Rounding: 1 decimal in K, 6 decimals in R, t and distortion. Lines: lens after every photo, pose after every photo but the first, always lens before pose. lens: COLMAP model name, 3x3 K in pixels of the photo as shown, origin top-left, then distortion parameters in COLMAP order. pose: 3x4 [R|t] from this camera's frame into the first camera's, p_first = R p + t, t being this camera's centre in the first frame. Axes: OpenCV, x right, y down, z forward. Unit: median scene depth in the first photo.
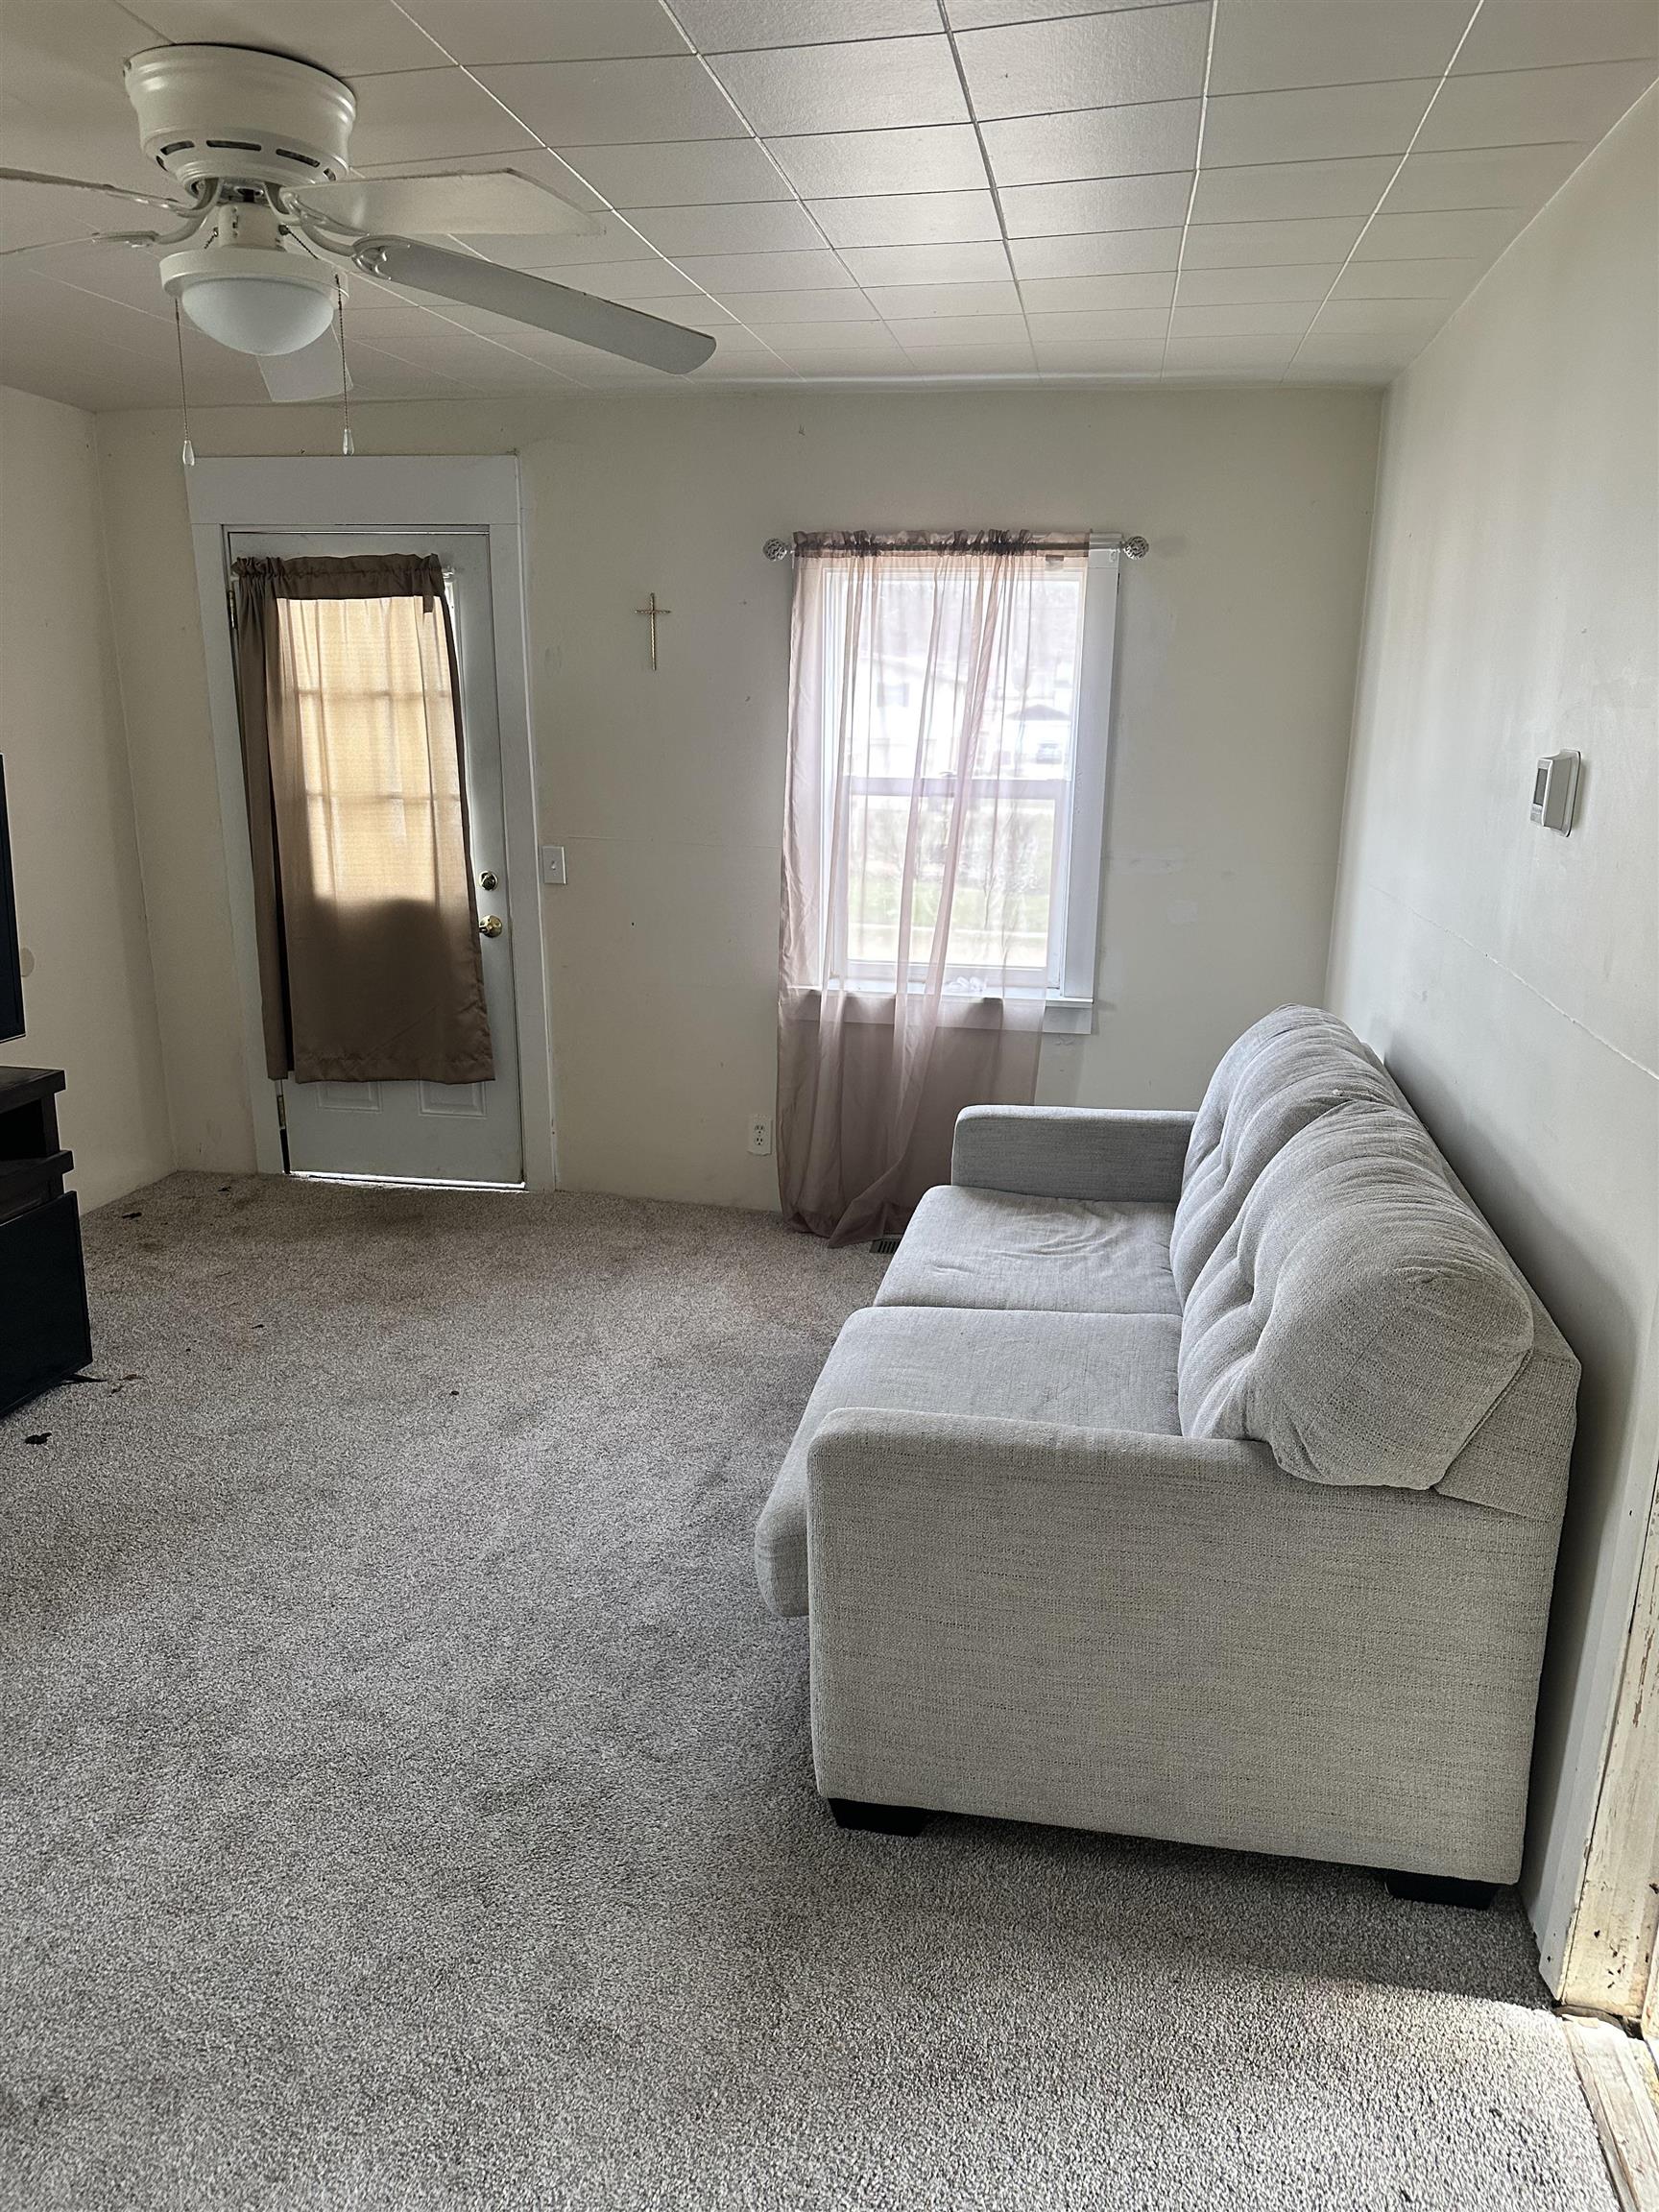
lens RADIAL K [[1553.6, 0, 778.1], [0, 1553.6, 1149.3], [0, 0, 1]] dist [0.001912, -0.007305]
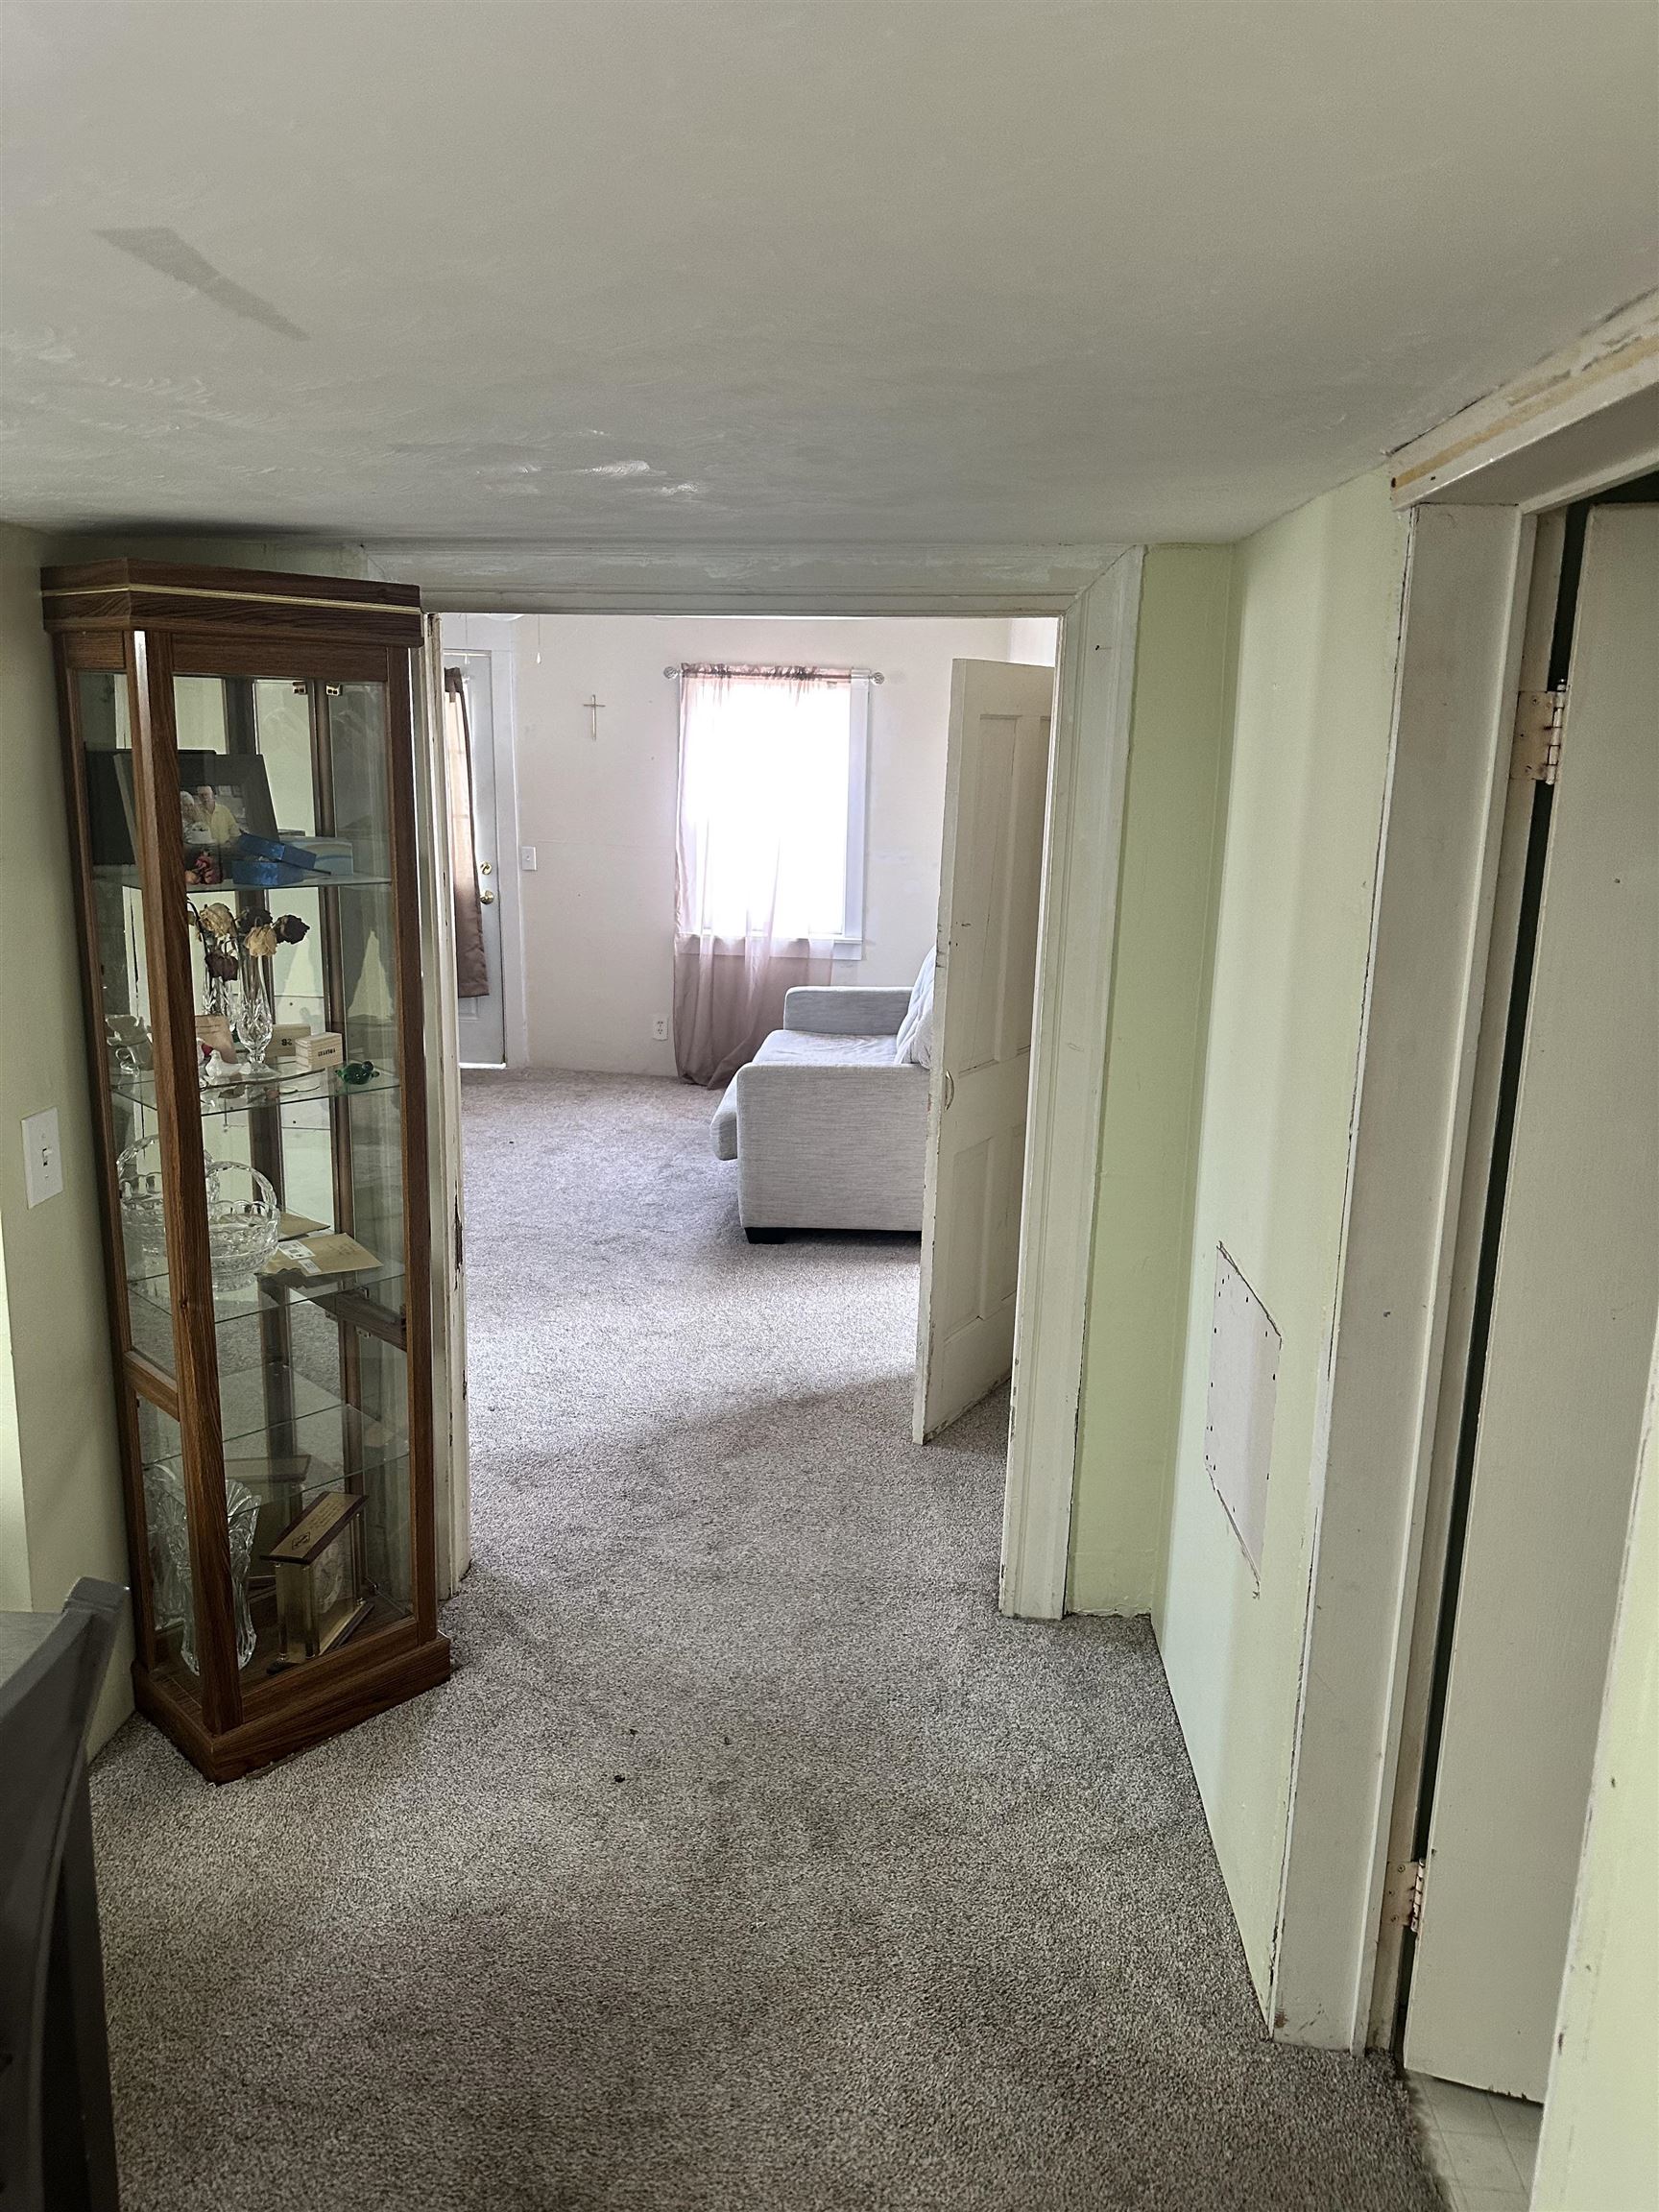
lens RADIAL K [[1553.6, 0, 832.2], [0, 1553.6, 1108.4], [0, 0, 1]] dist [0.001912, -0.007305]
pose [[0.987173, -0.018010, 0.158632, -0.100452], [0.025989, 0.998492, -0.048365, 0.169237], [-0.157522, 0.051868, 0.986152, -0.650115]]
